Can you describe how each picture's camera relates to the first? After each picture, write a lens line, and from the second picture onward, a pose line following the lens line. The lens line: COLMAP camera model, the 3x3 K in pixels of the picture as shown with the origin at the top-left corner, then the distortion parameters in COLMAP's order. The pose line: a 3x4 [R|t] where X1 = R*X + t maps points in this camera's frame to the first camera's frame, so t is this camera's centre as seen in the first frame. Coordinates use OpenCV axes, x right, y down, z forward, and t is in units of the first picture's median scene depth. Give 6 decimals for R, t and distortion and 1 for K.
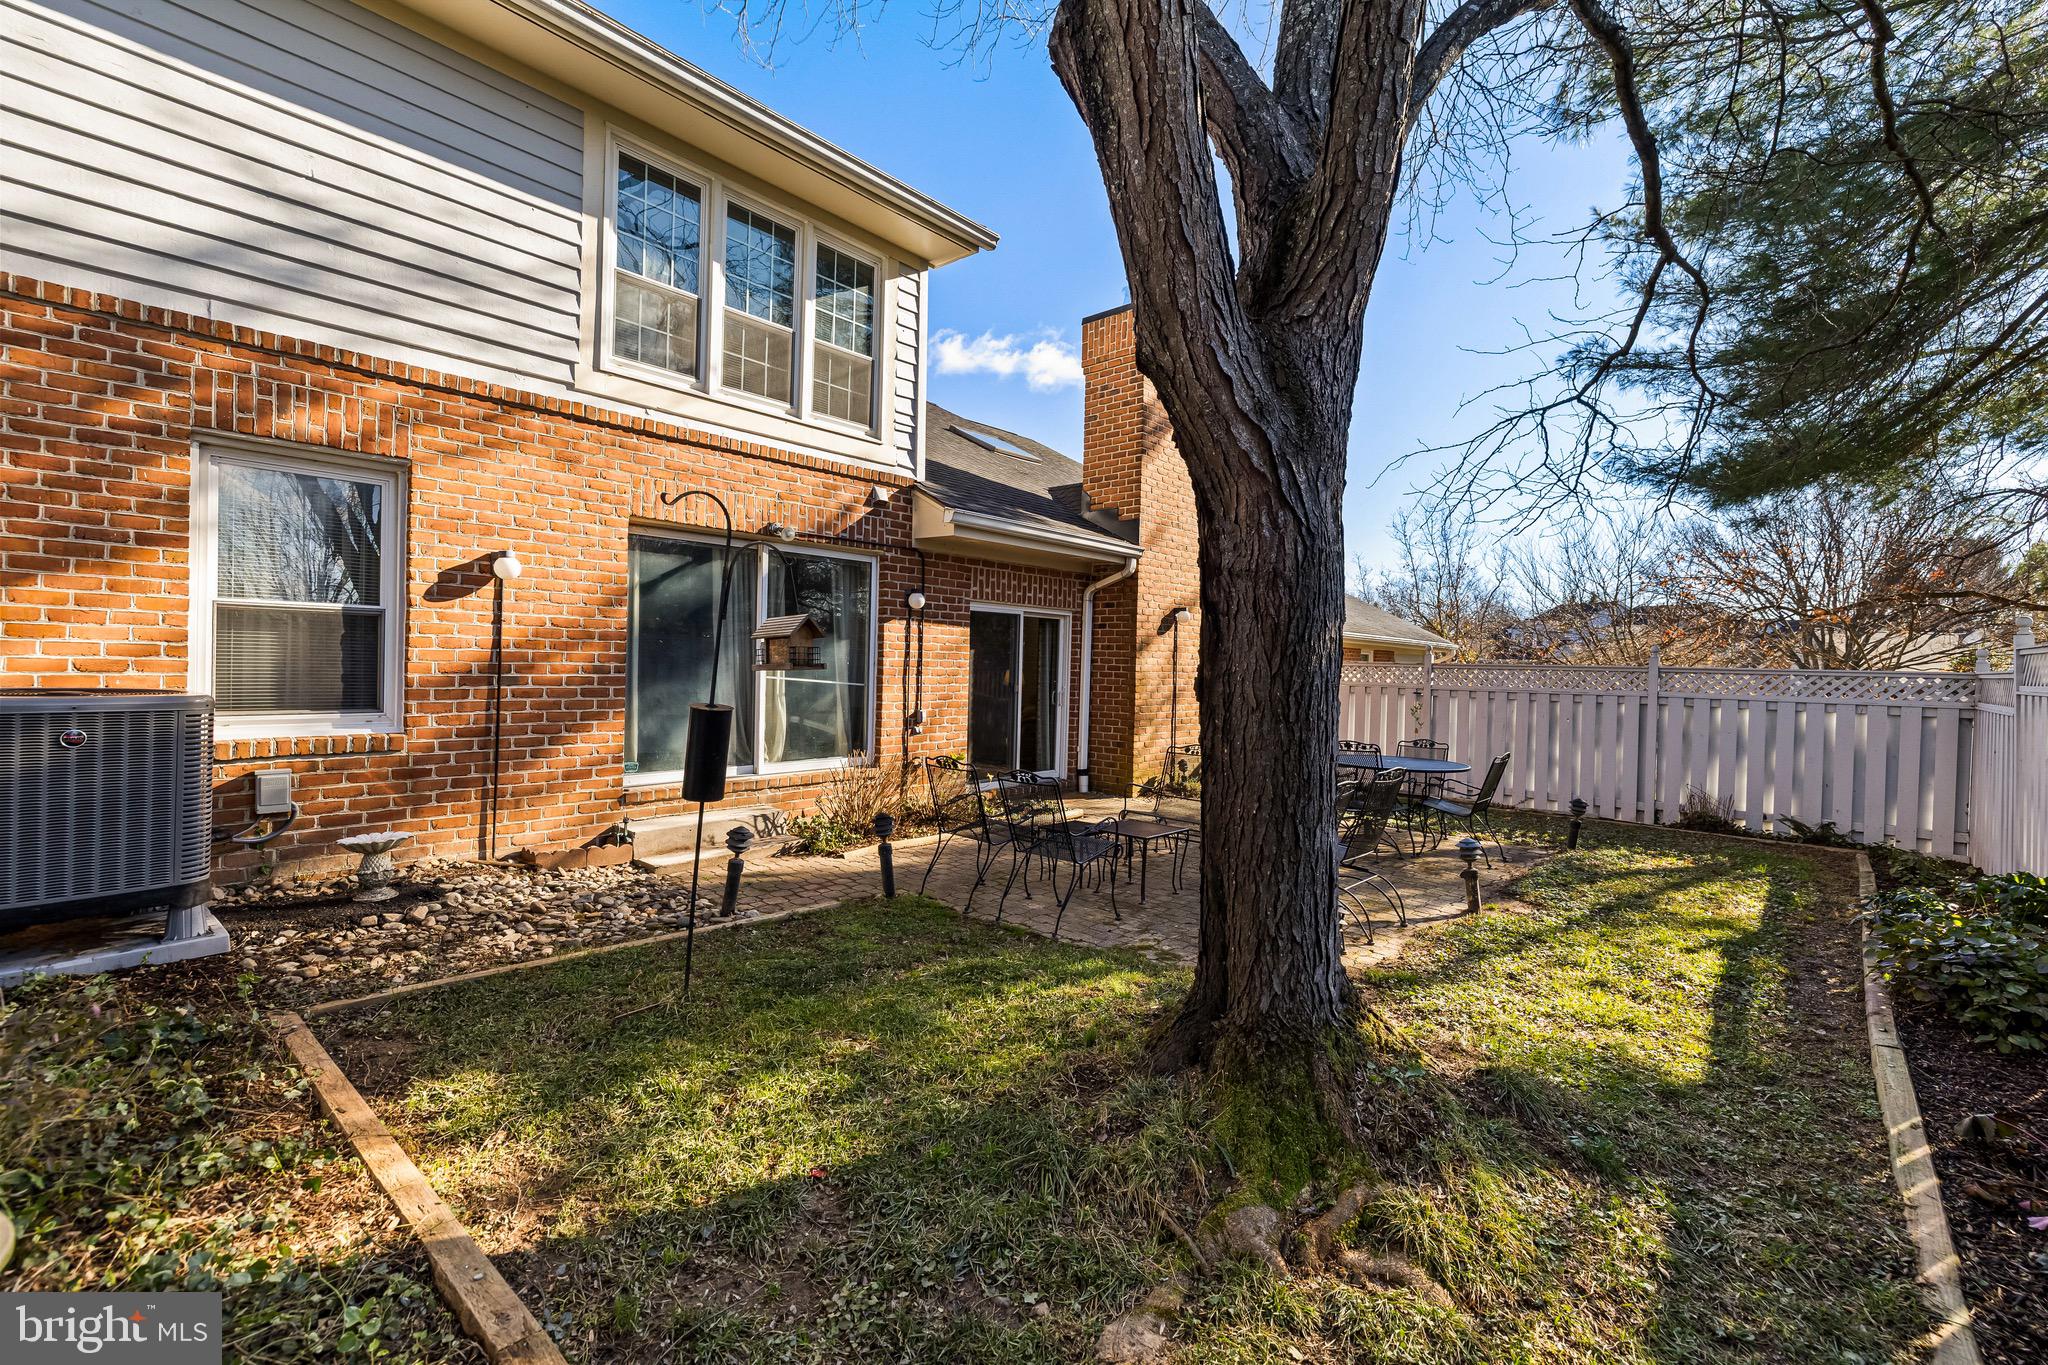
lens RADIAL K [[868.5, 0, 1030.7], [0, 868.5, 663.9], [0, 0, 1]] dist [0.001233, 0.000024]
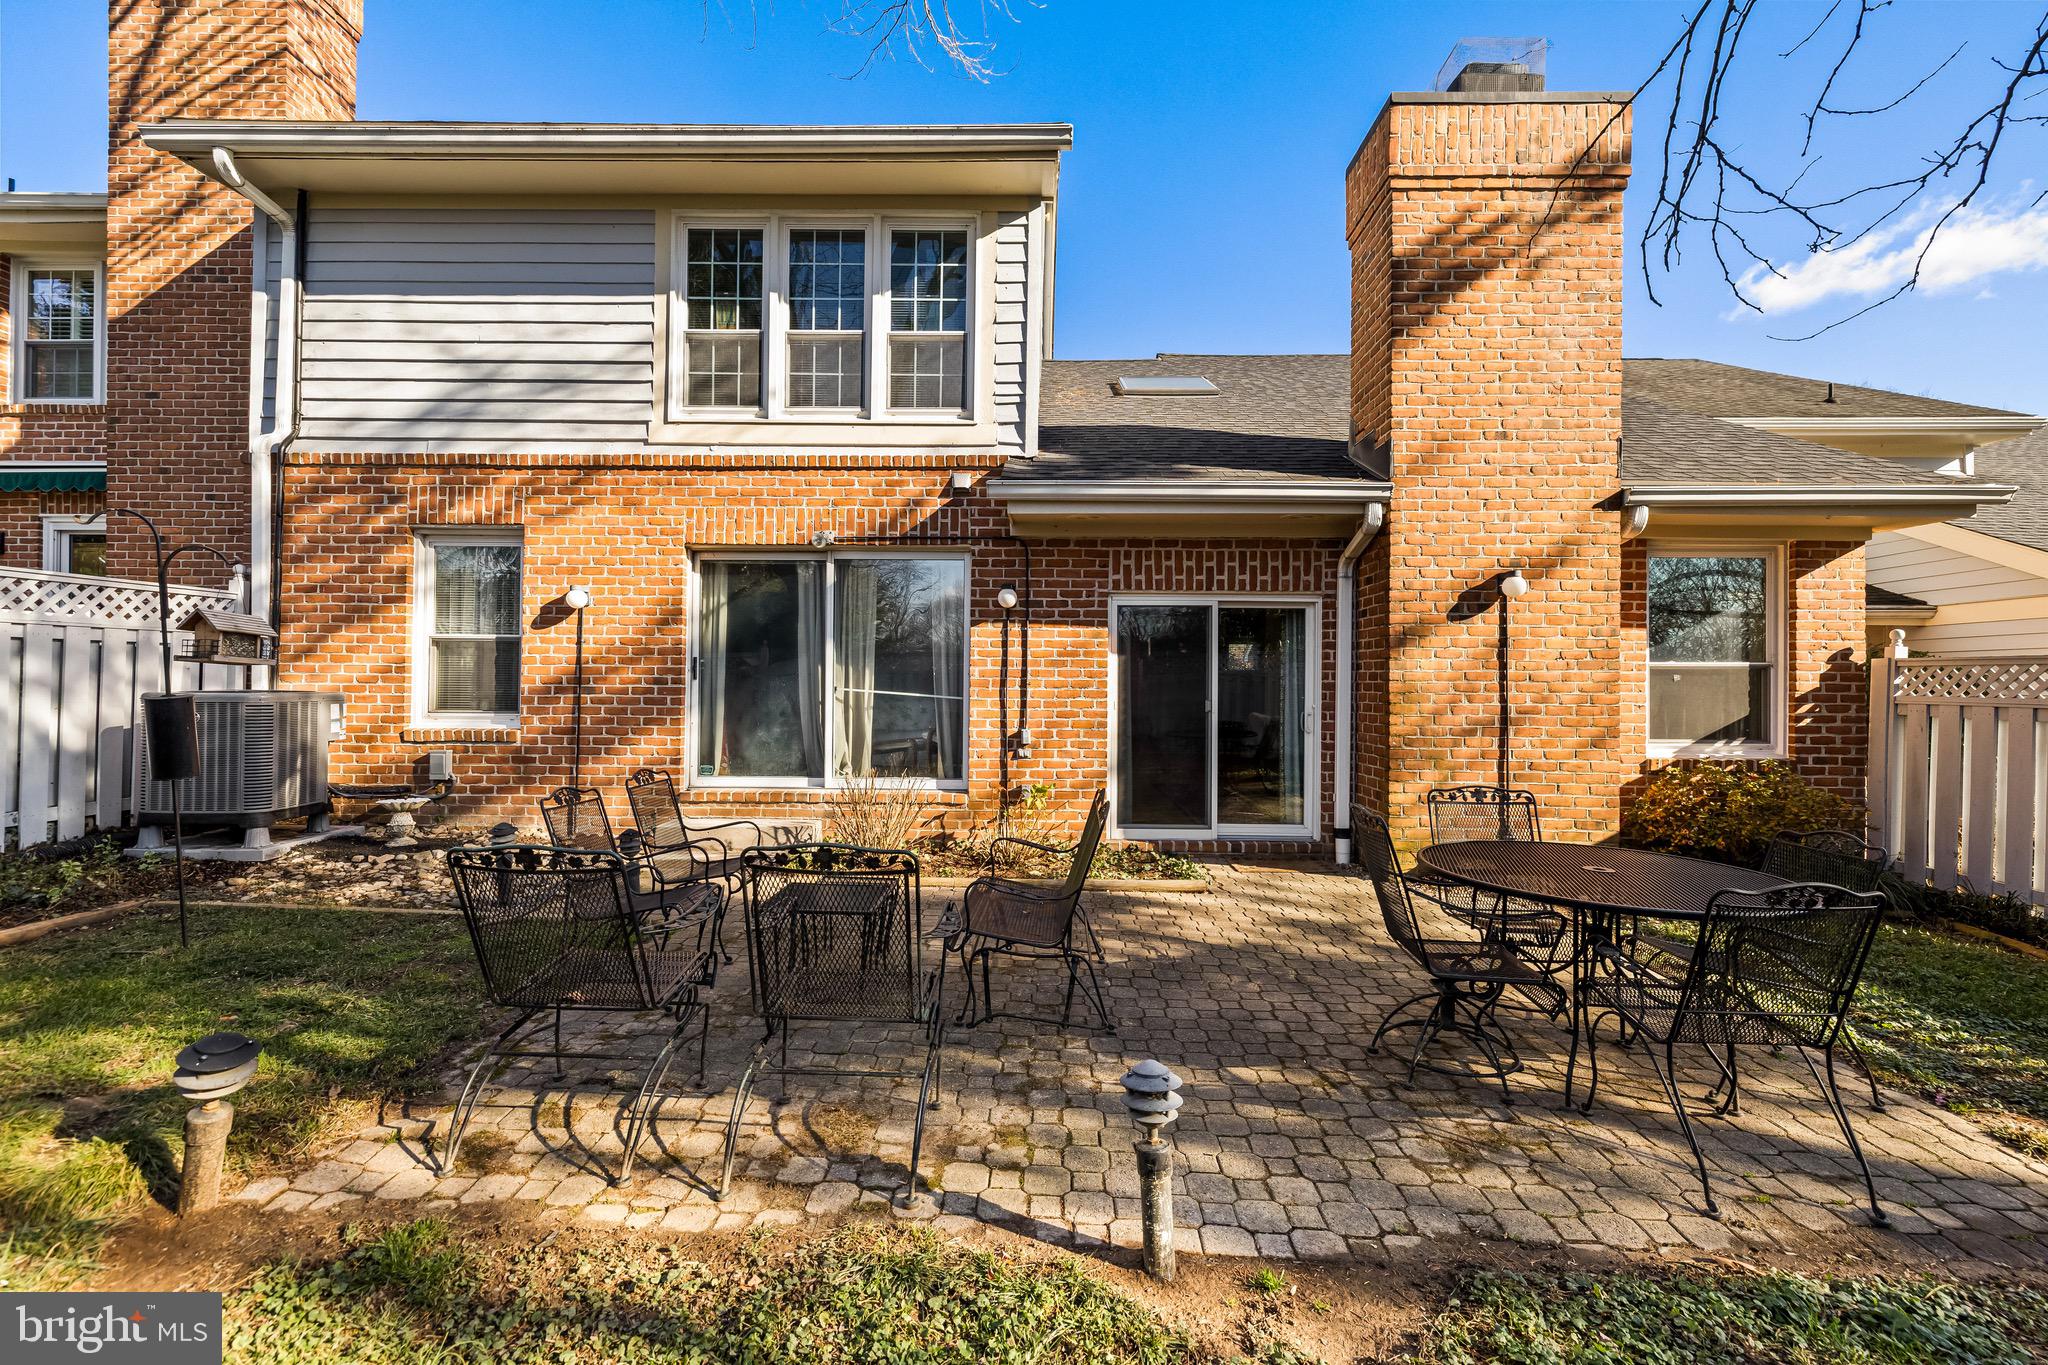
lens RADIAL K [[868.5, 0, 1030.7], [0, 868.5, 663.9], [0, 0, 1]] dist [0.001233, 0.000024]
pose [[0.647999, -0.034266, -0.760870, 0.581248], [0.005791, 0.999180, -0.040067, 0.027496], [0.761619, 0.021557, 0.647666, 0.530065]]
